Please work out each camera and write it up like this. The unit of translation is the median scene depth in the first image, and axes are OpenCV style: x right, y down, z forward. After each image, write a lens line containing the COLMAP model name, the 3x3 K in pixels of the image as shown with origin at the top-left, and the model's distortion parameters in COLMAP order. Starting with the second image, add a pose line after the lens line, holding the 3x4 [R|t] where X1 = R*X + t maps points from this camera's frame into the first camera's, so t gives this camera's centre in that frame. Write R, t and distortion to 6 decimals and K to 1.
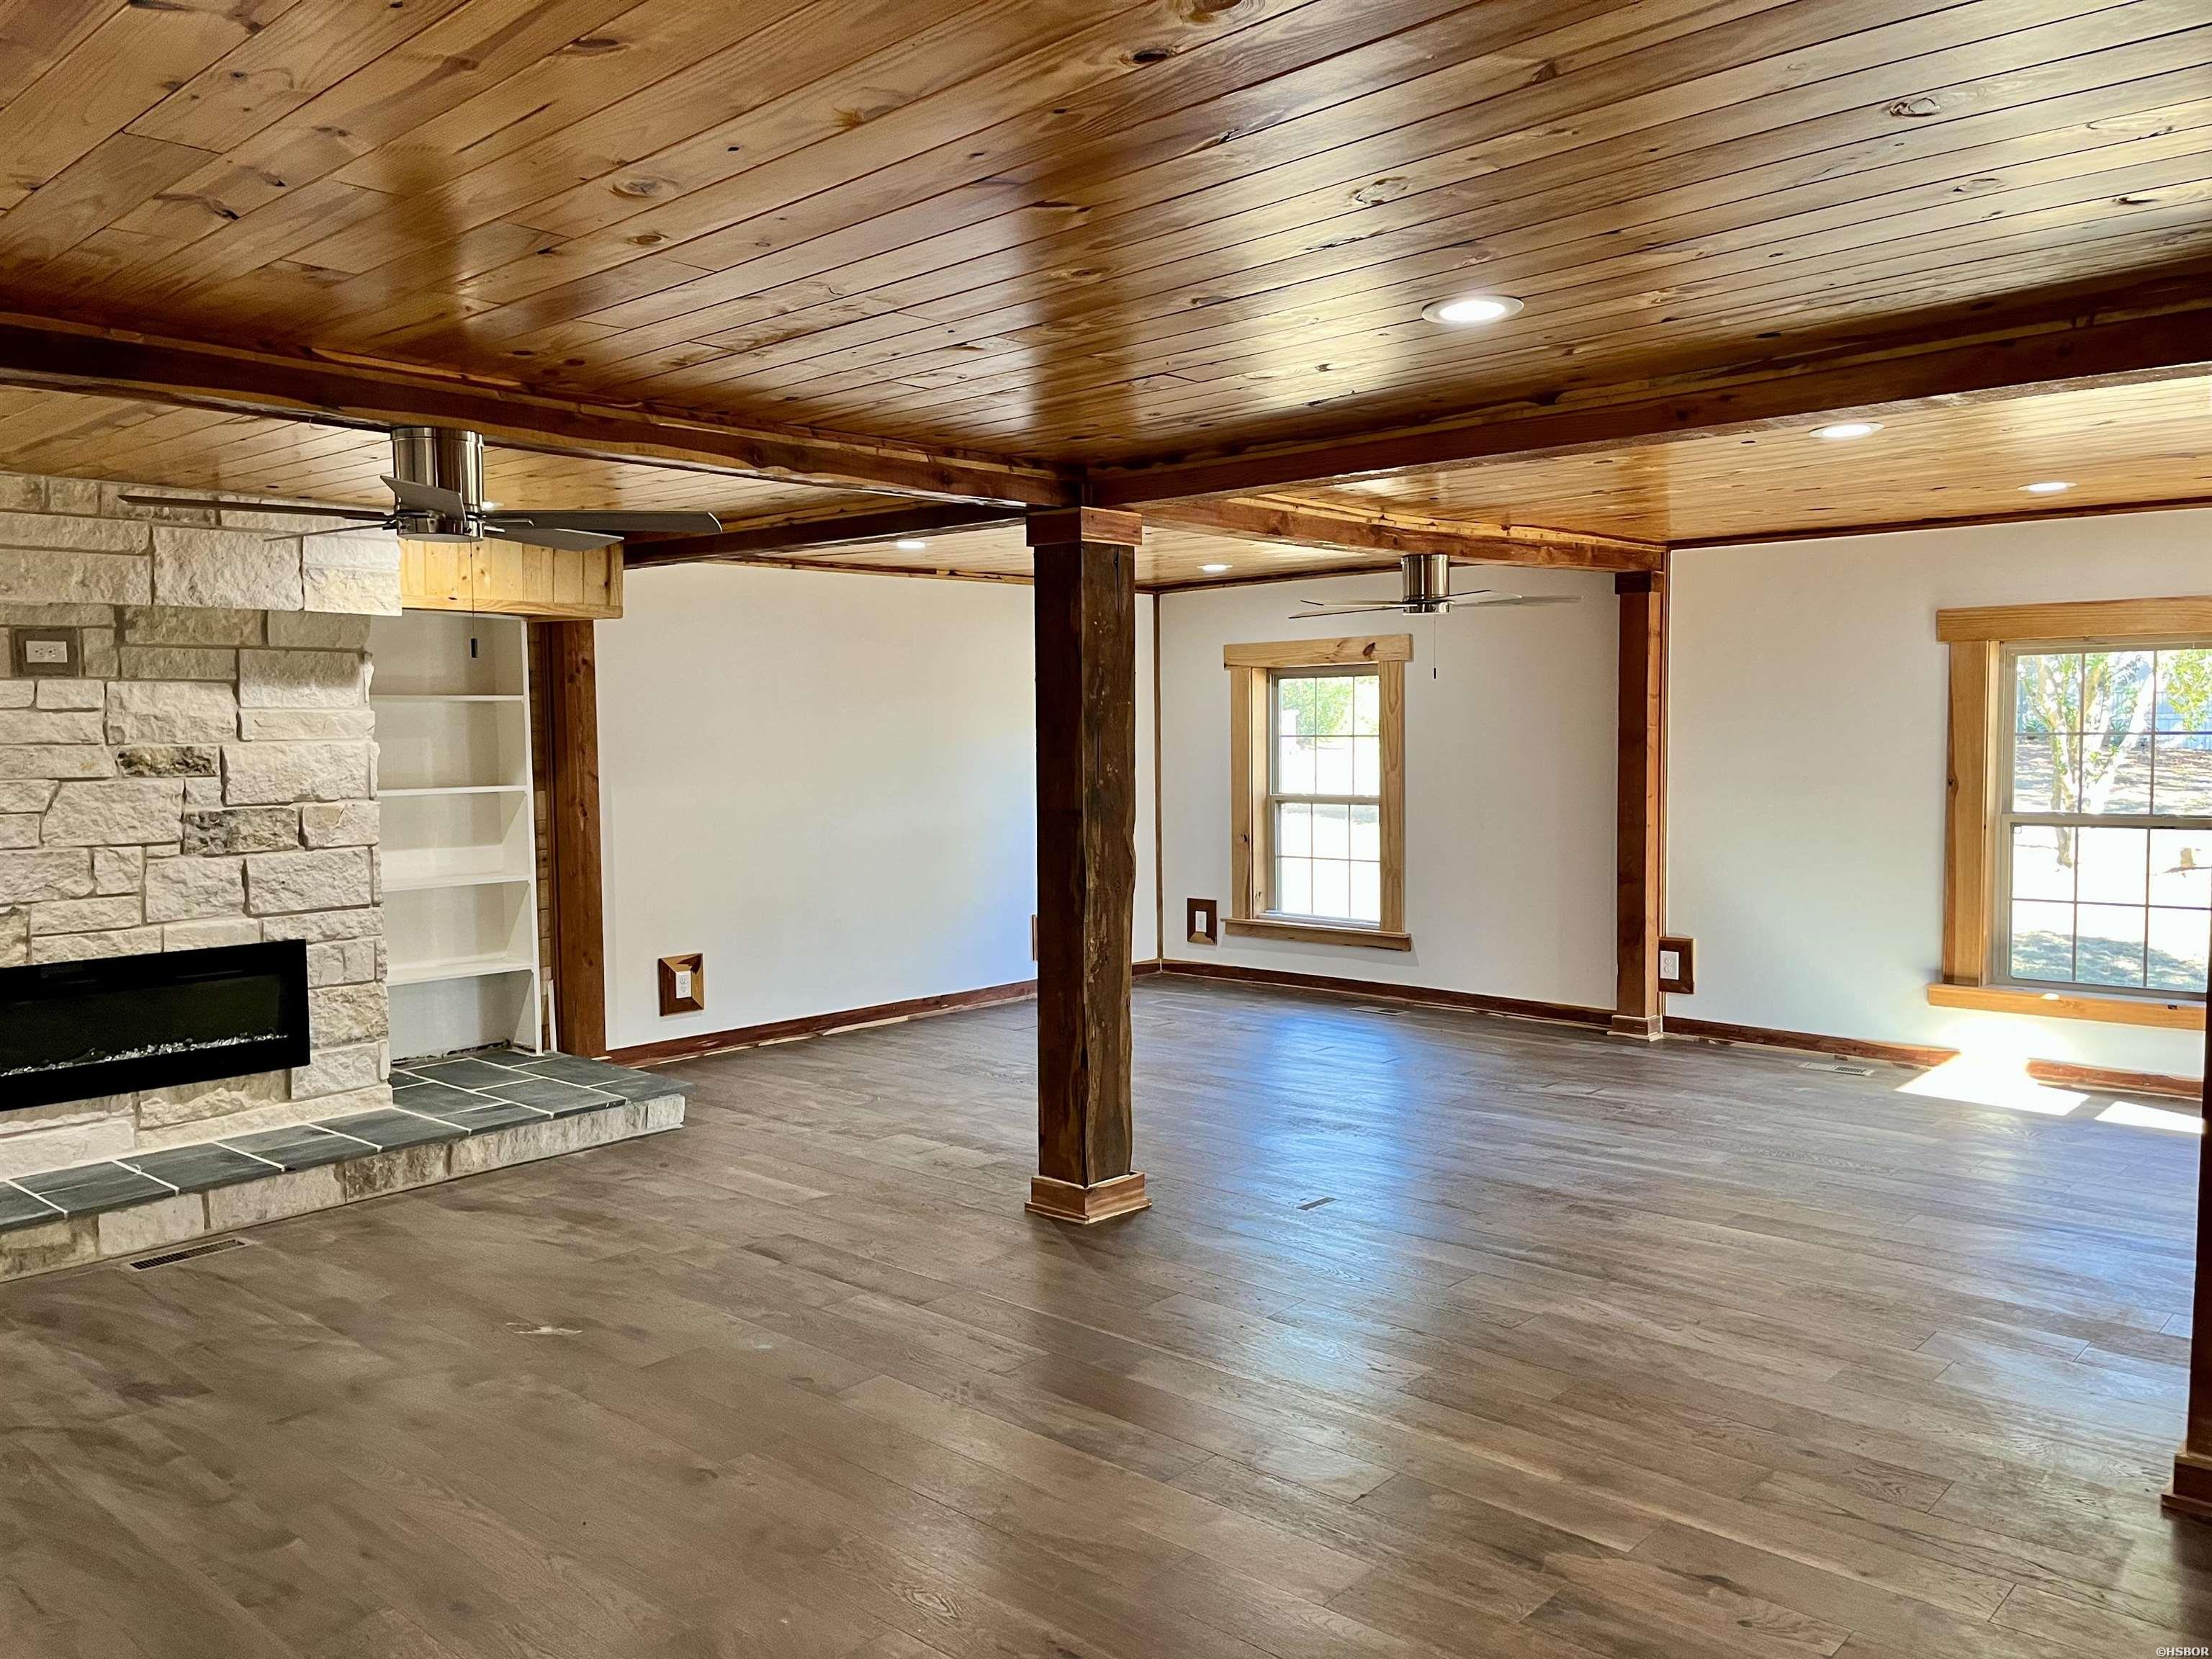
lens RADIAL K [[1675.8, 0, 1116.7], [0, 1675.8, 818.2], [0, 0, 1]] dist [0.073343, -0.102323]
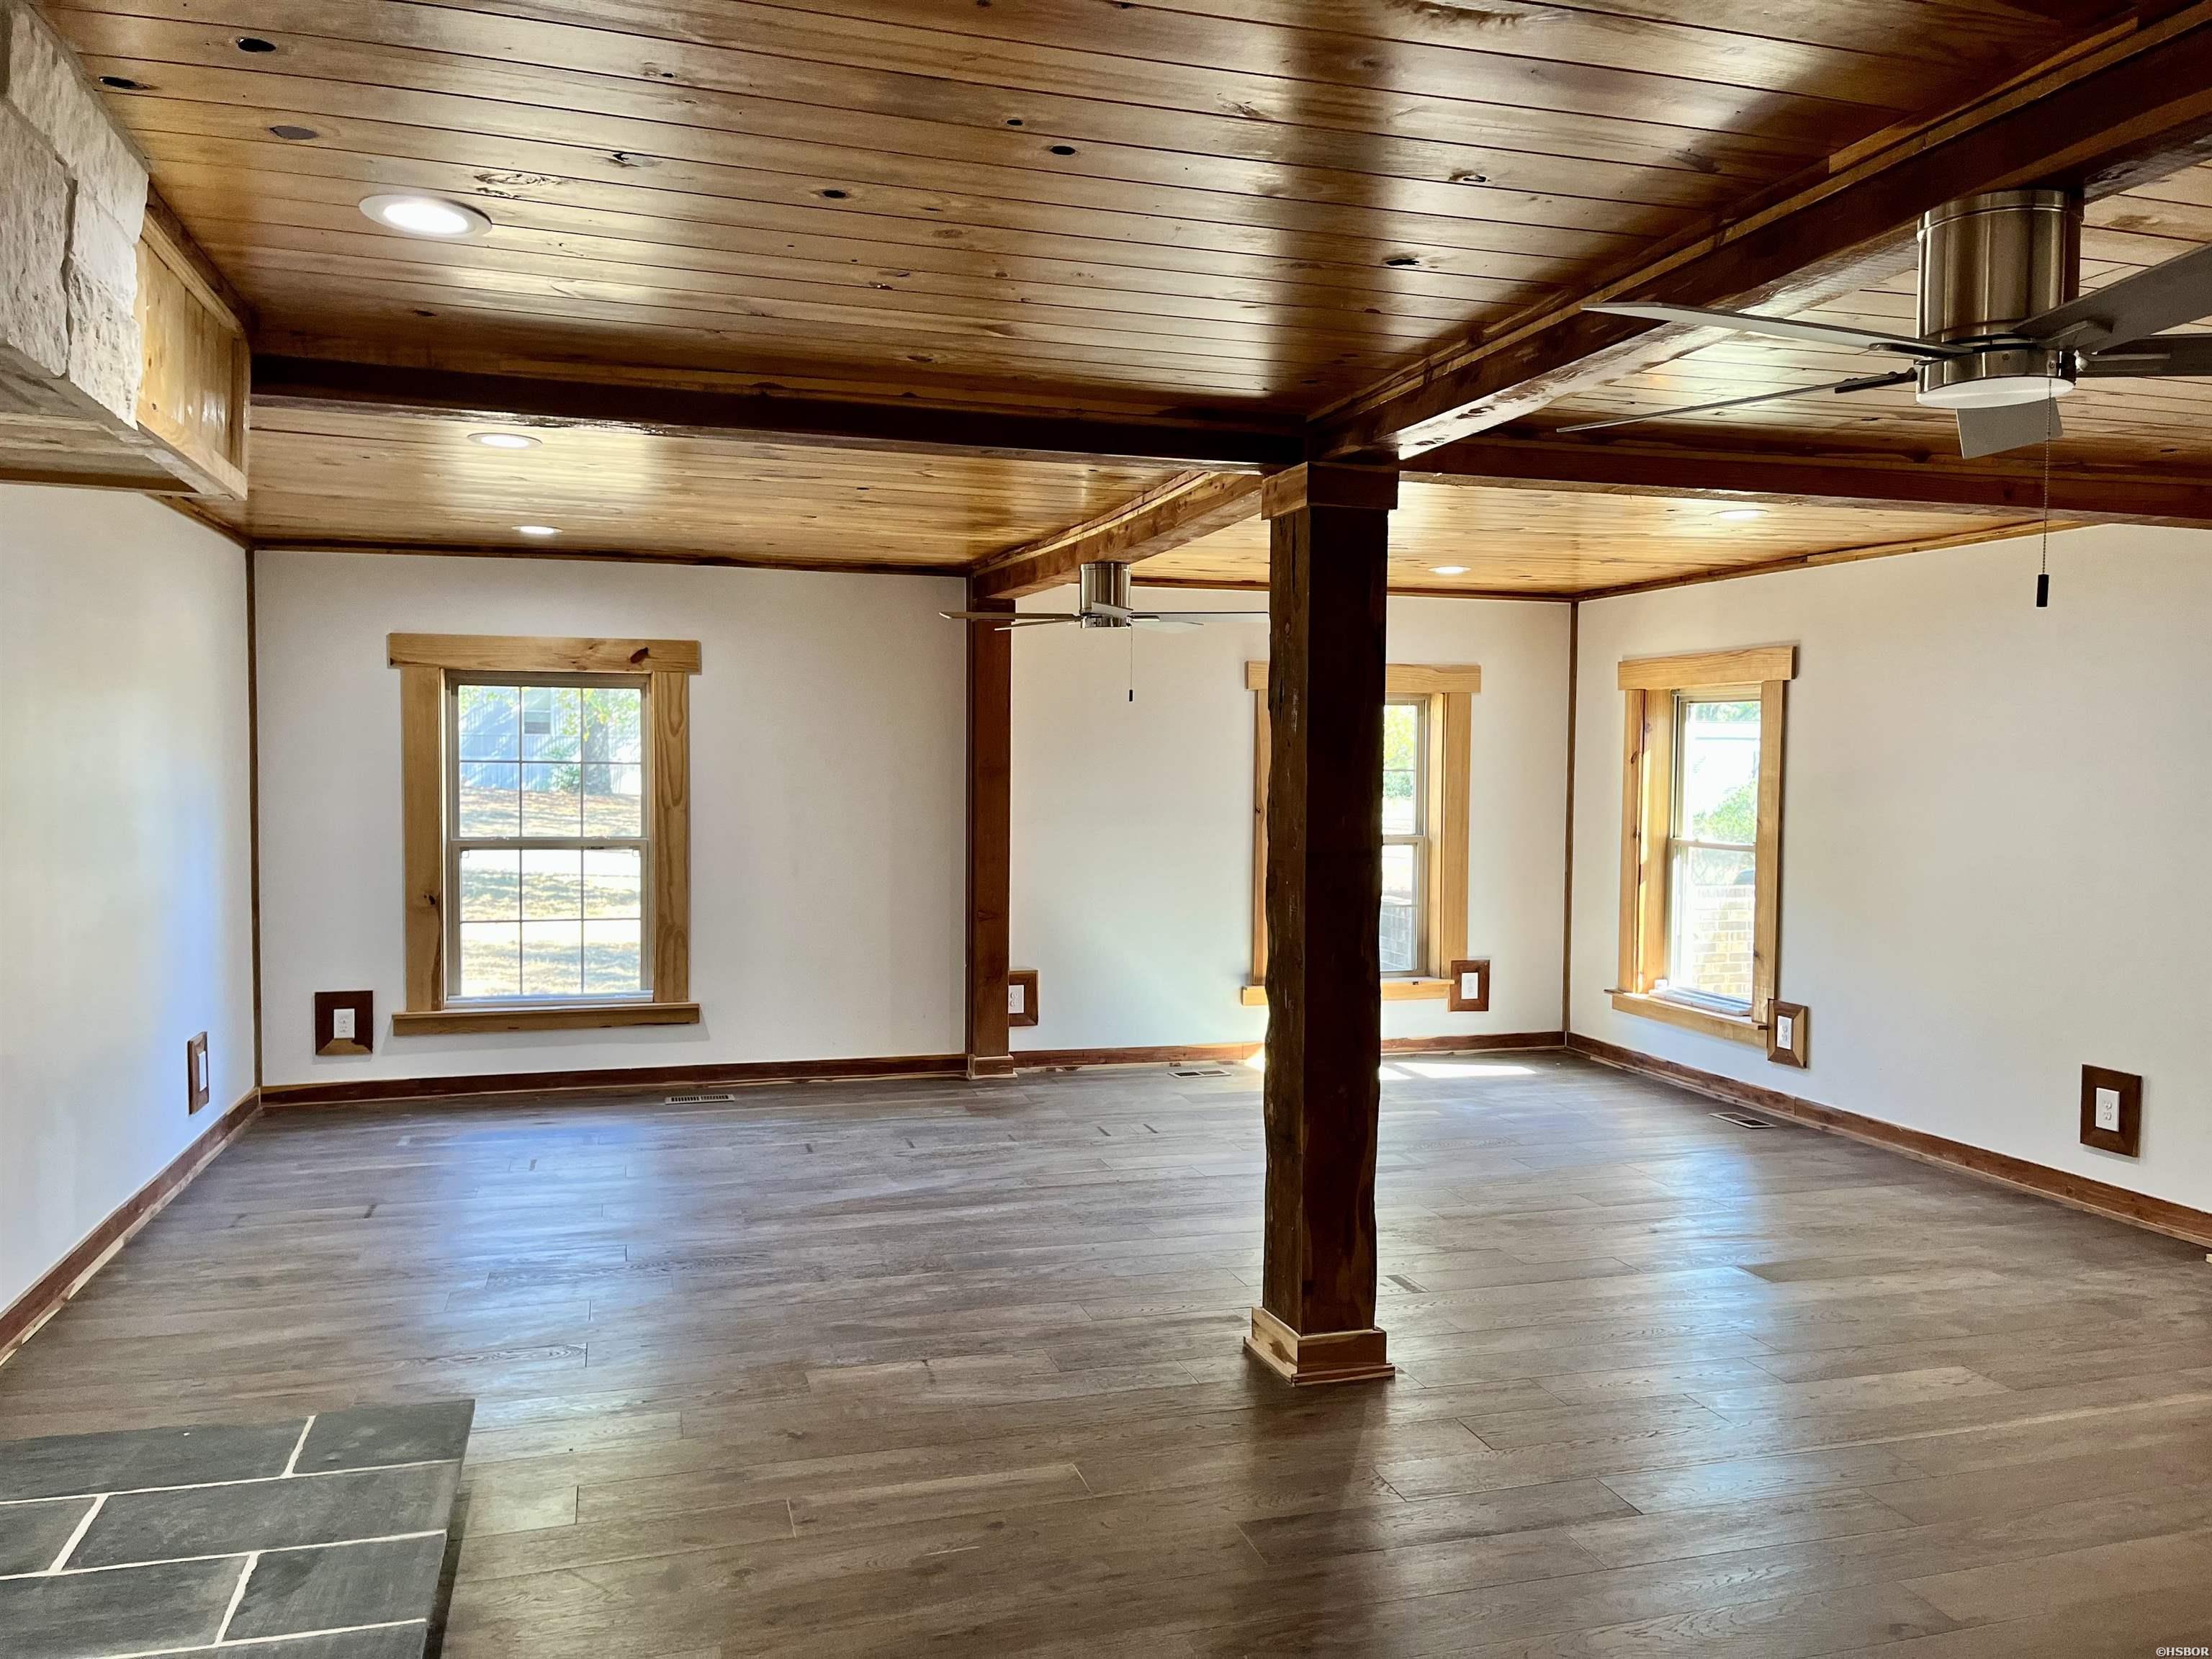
lens RADIAL K [[1675.8, 0, 1122.3], [0, 1675.8, 849.2], [0, 0, 1]] dist [0.073343, -0.102323]
pose [[0.510352, -0.033823, 0.859300, -0.431566], [0.031404, 0.999293, 0.020682, -0.017525], [-0.859392, 0.016430, 0.511053, 0.391582]]
